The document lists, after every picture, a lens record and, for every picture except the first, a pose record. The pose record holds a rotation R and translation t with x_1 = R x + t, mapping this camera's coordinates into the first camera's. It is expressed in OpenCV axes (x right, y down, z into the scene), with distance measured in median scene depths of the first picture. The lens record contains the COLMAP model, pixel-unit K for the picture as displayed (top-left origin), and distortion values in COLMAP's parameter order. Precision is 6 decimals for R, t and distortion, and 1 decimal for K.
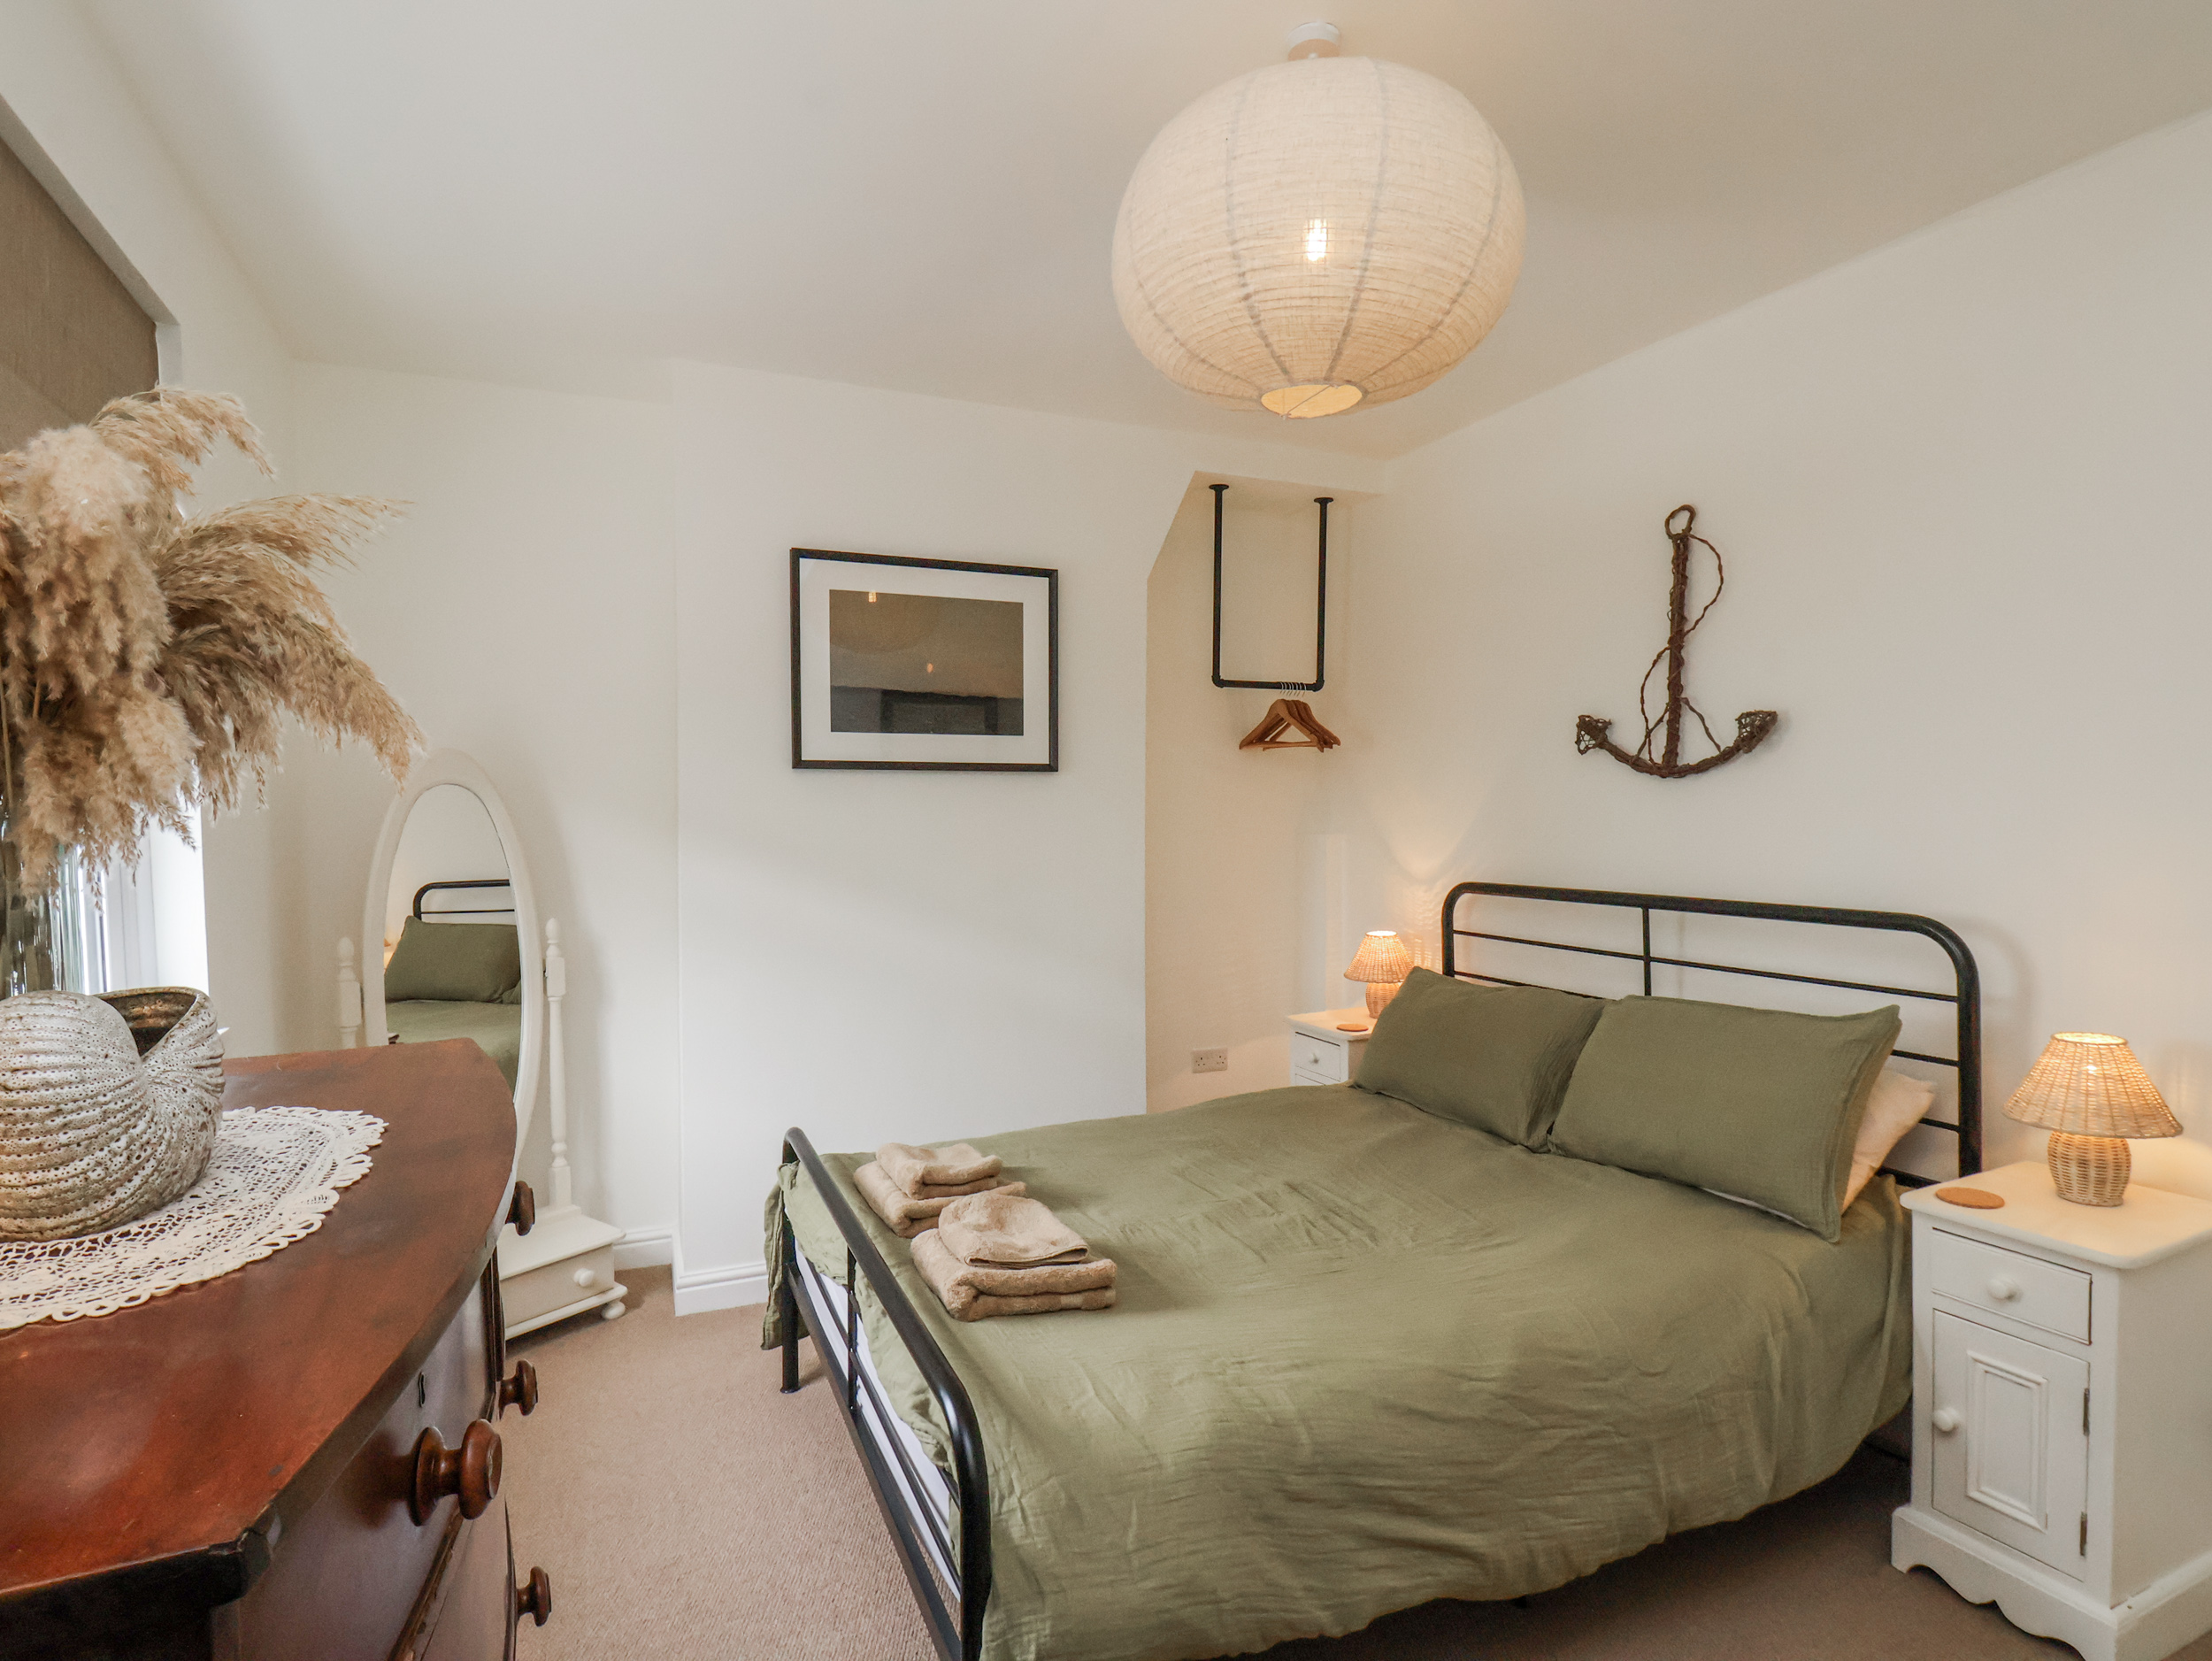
lens RADIAL K [[1158.6, 0, 1122.2], [0, 1158.6, 831.6], [0, 0, 1]] dist [-0.002152, -0.011669]
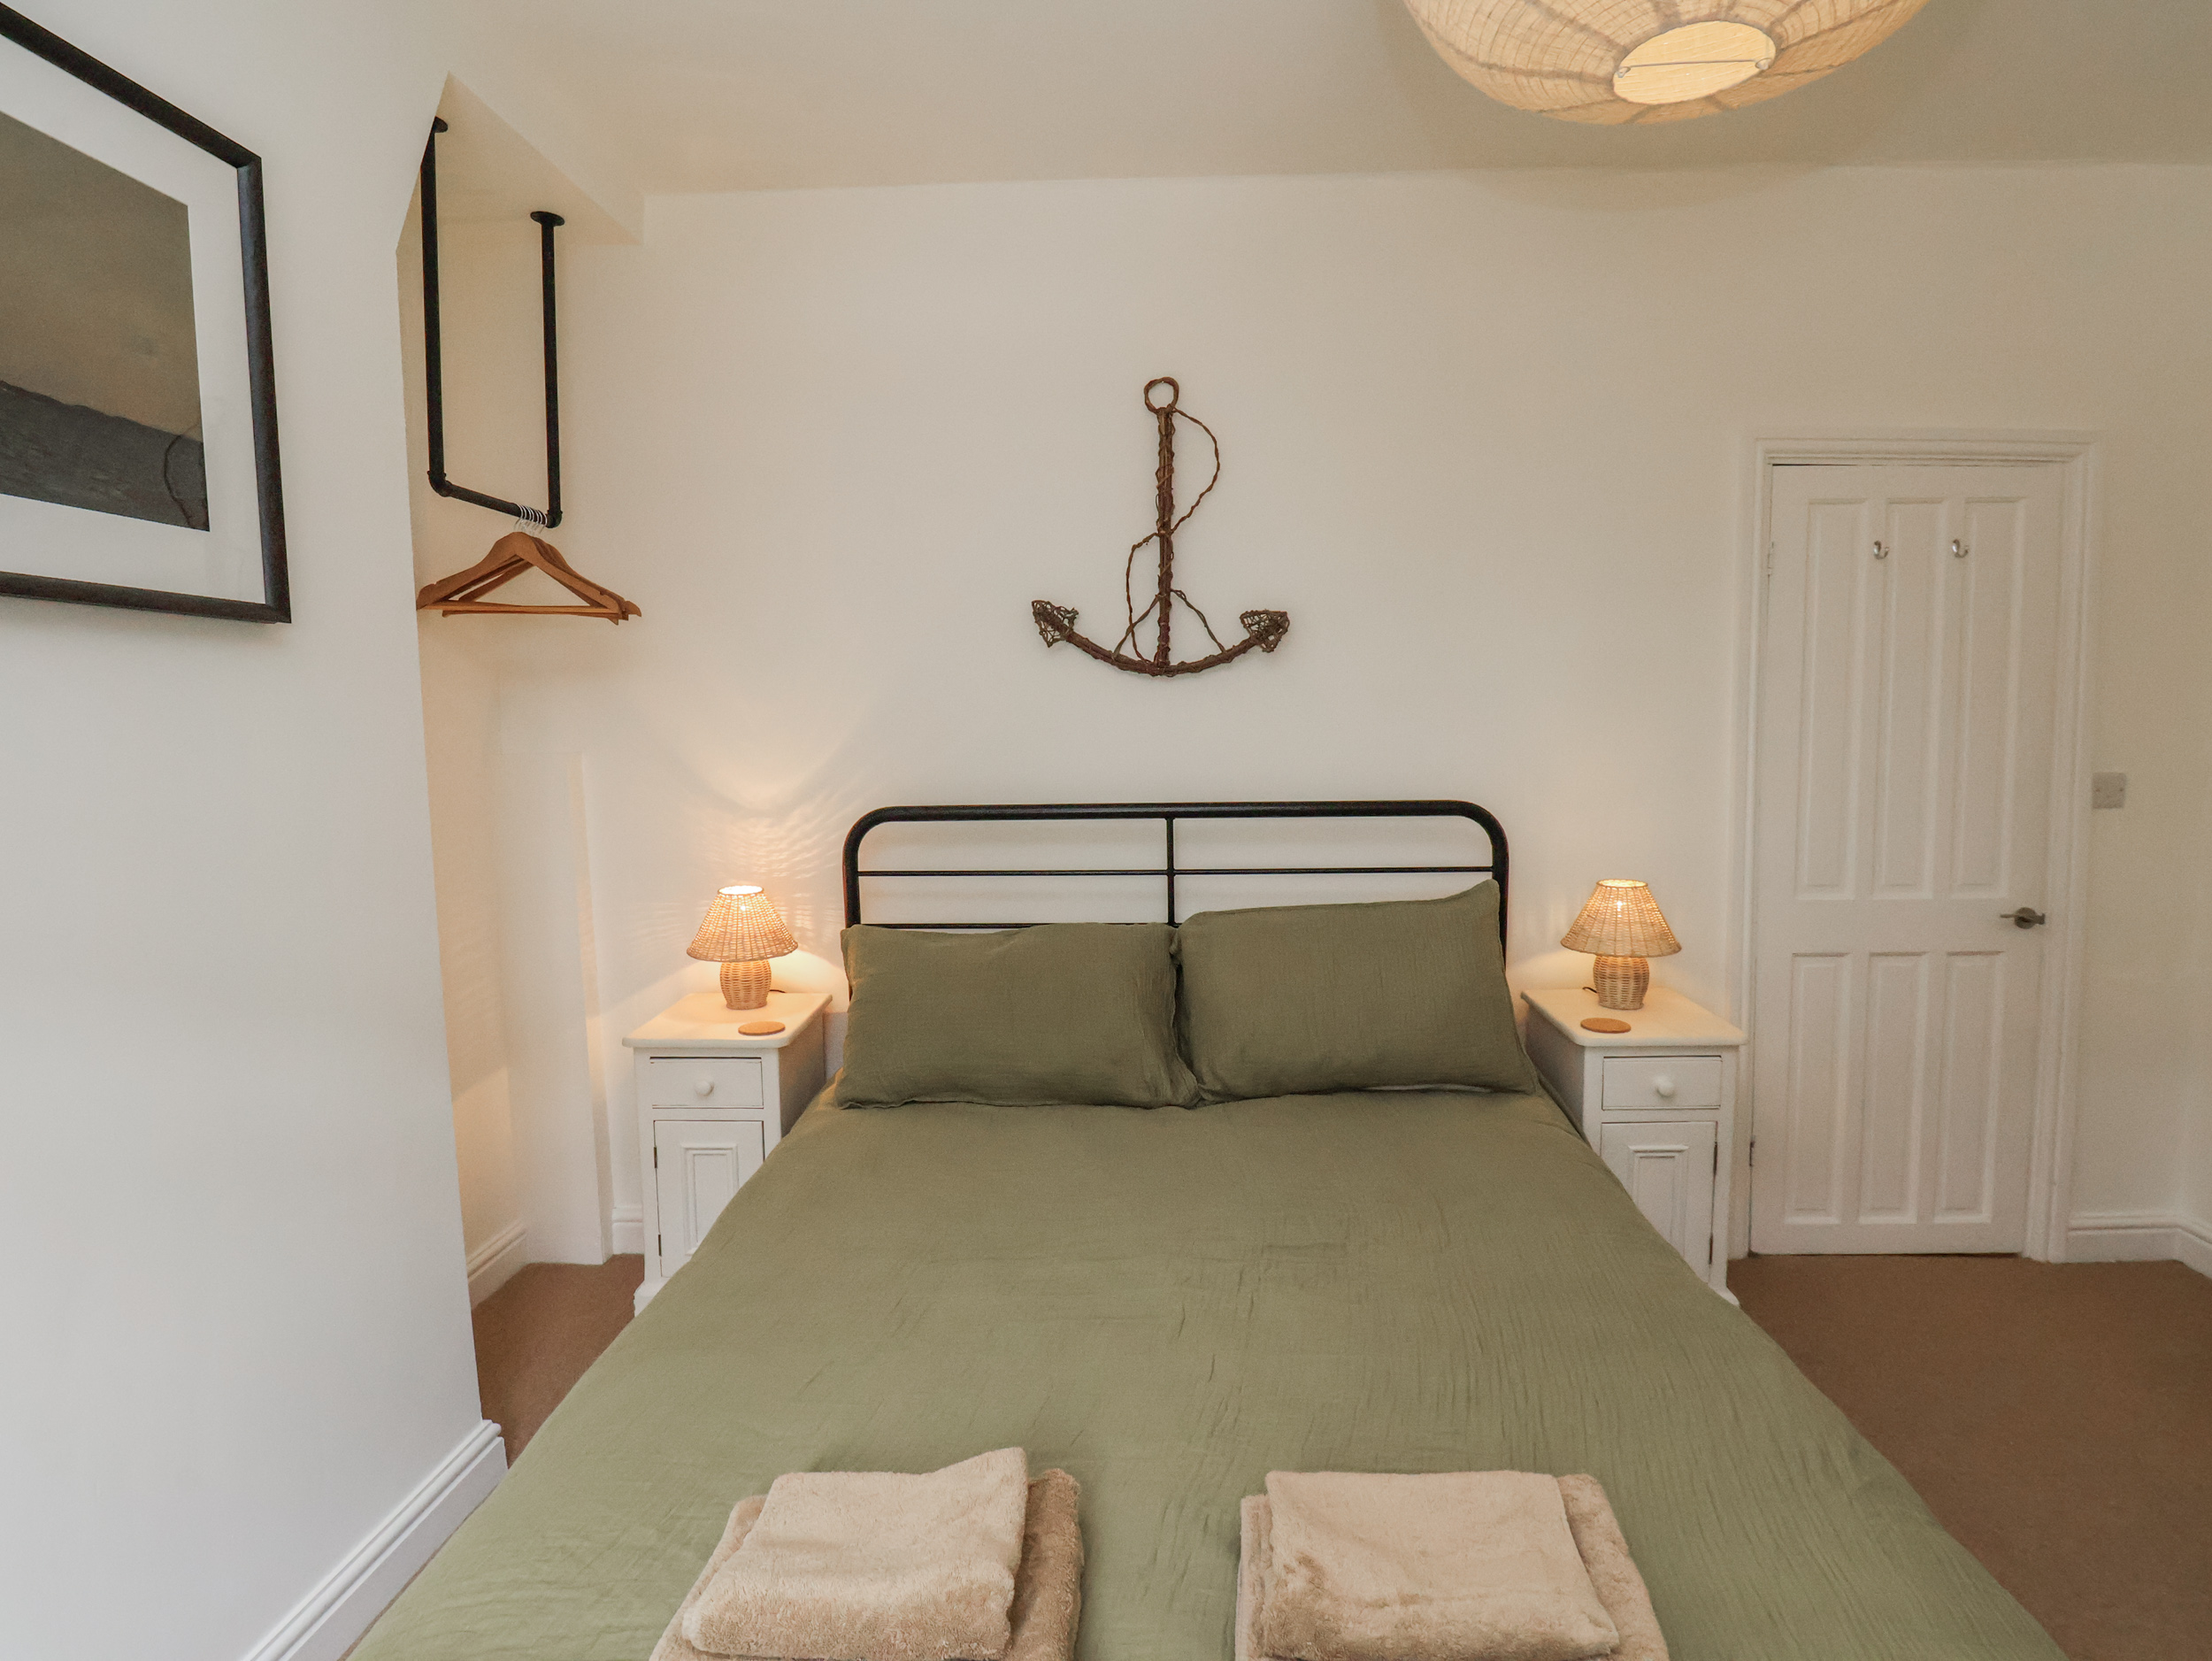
lens RADIAL K [[1158.6, 0, 1113.7], [0, 1158.6, 854.3], [0, 0, 1]] dist [-0.002152, -0.011669]
pose [[0.456886, -0.100096, 0.883876, -0.349550], [0.024574, 0.994690, 0.099942, 0.001157], [-0.889186, -0.023942, 0.456919, 0.558644]]
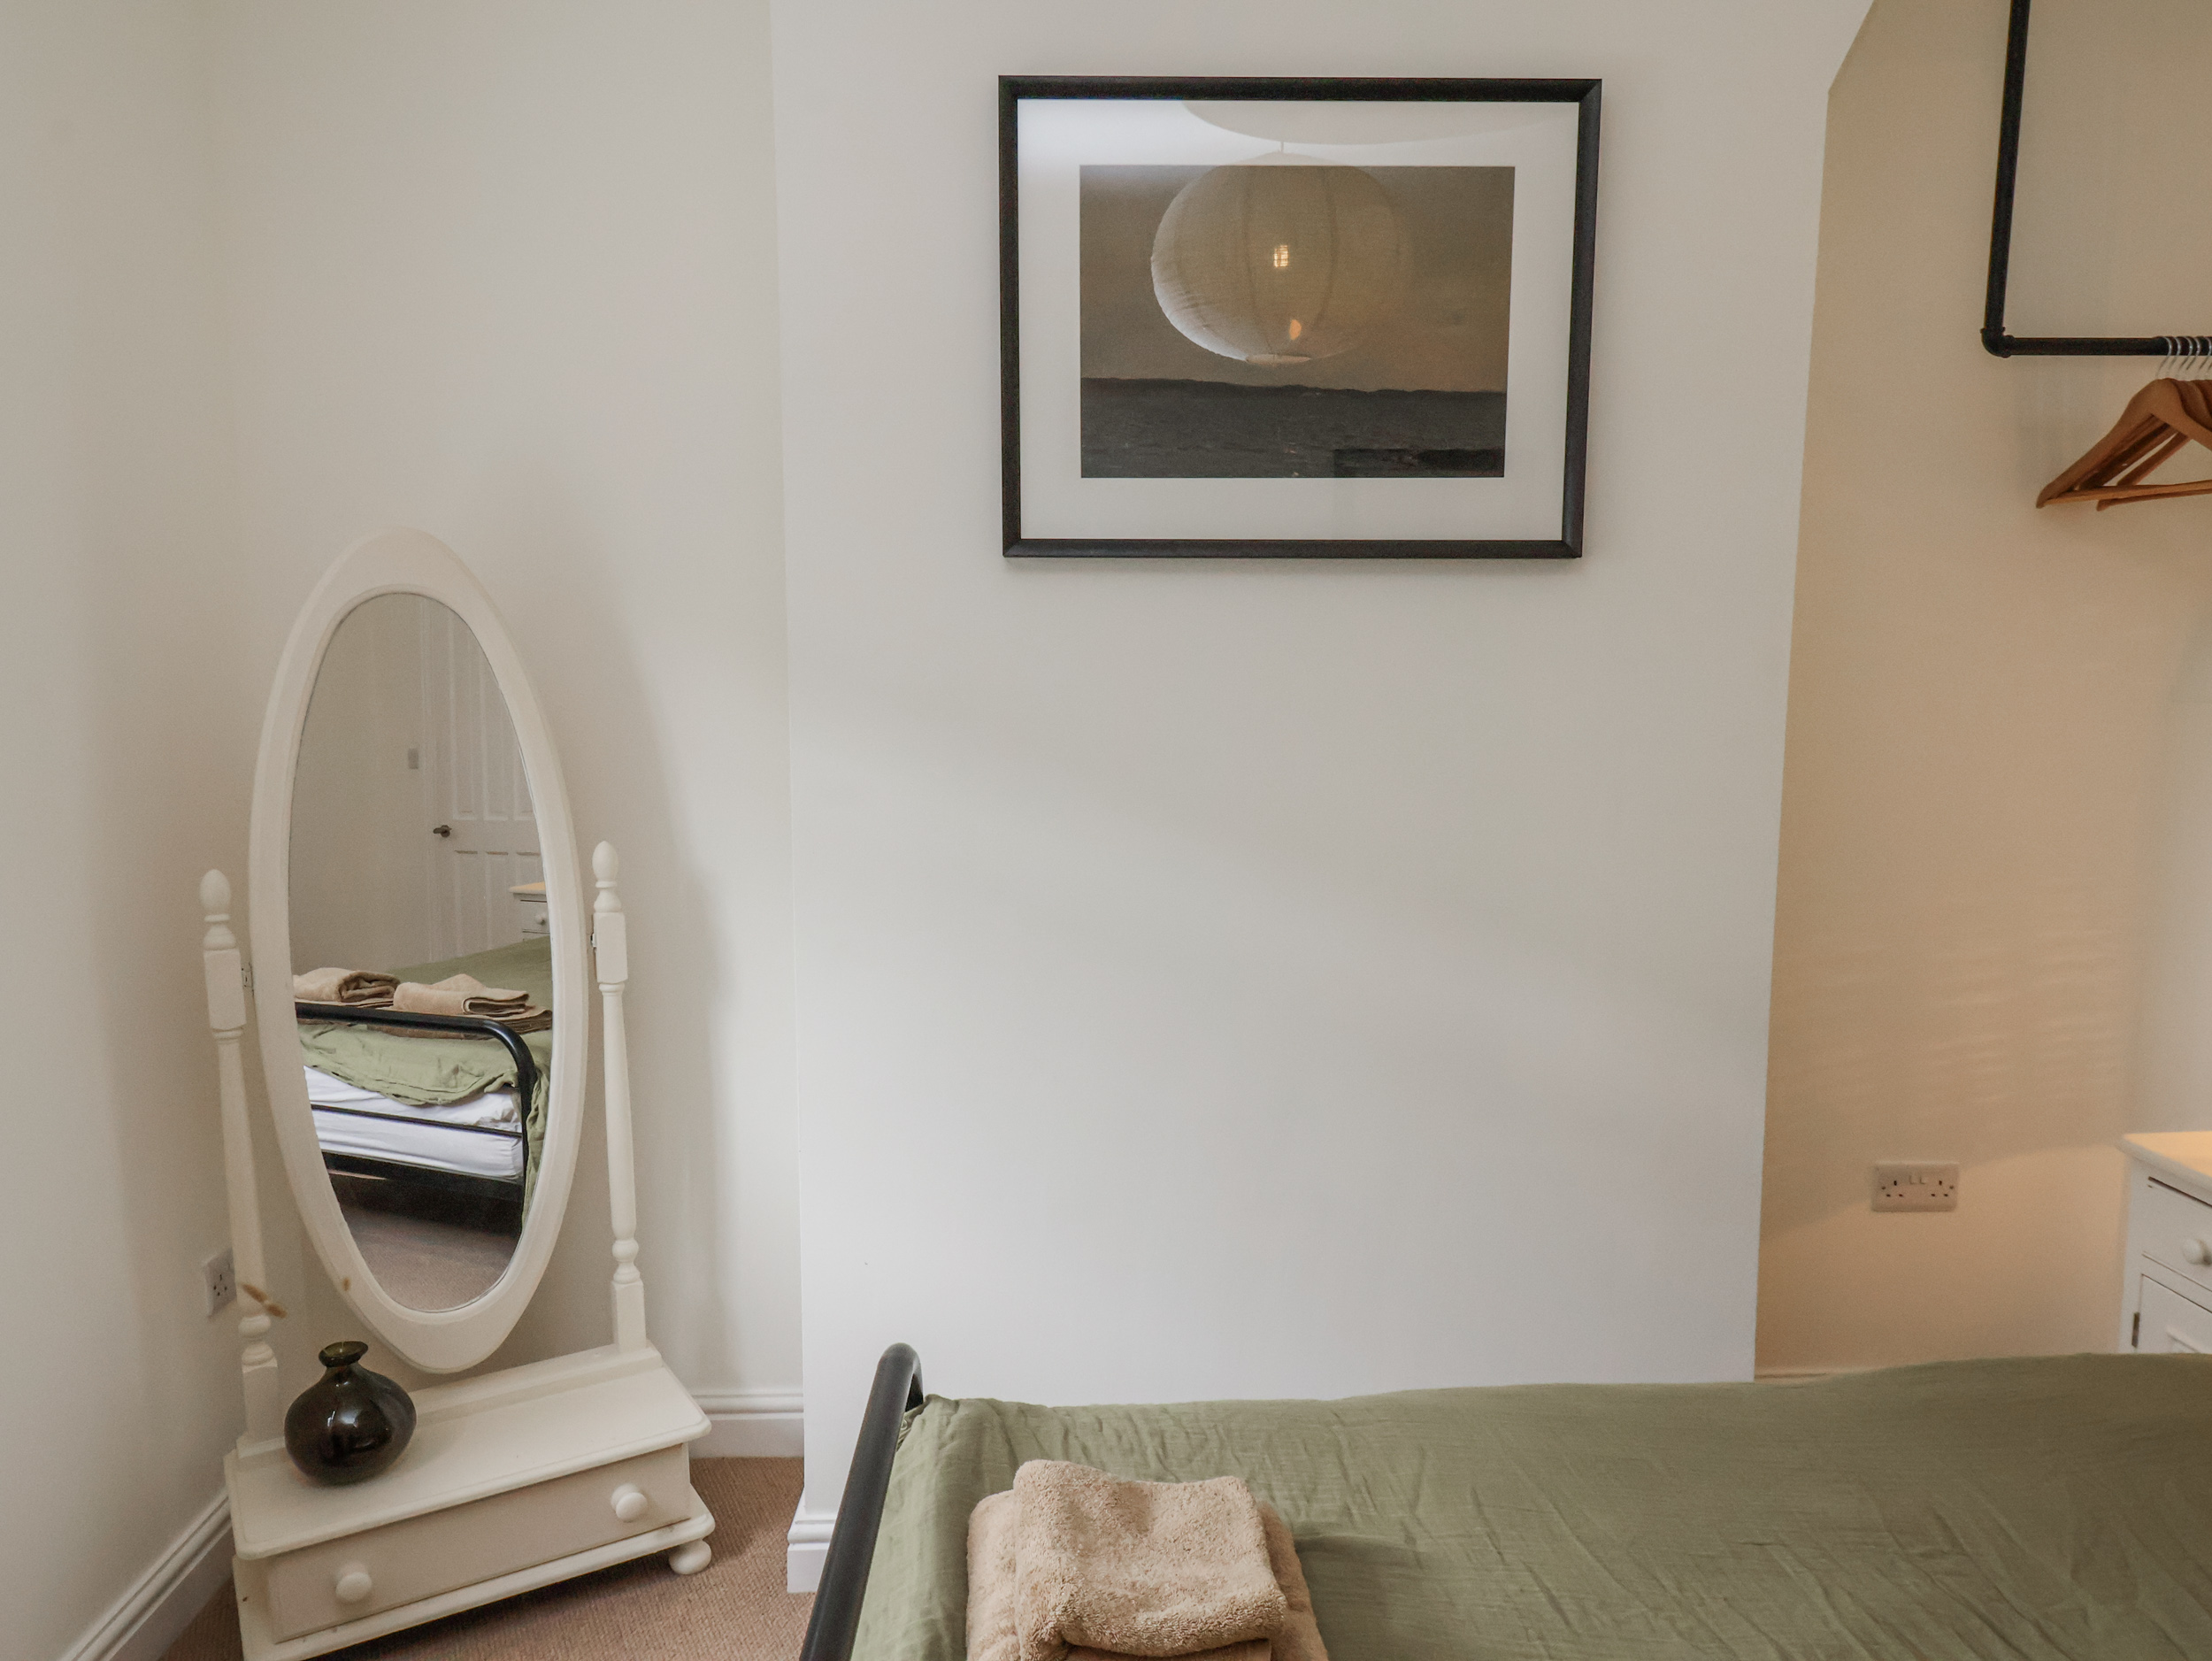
lens RADIAL K [[1624.5, 0, 1112.3], [0, 1624.5, 865.6], [0, 0, 1]] dist [0.003427, 0.007757]
pose [[0.927103, 0.051233, -0.371289, 0.016741], [-0.010570, 0.993794, 0.110737, -0.001578], [0.374658, -0.098740, 0.921891, 0.381987]]
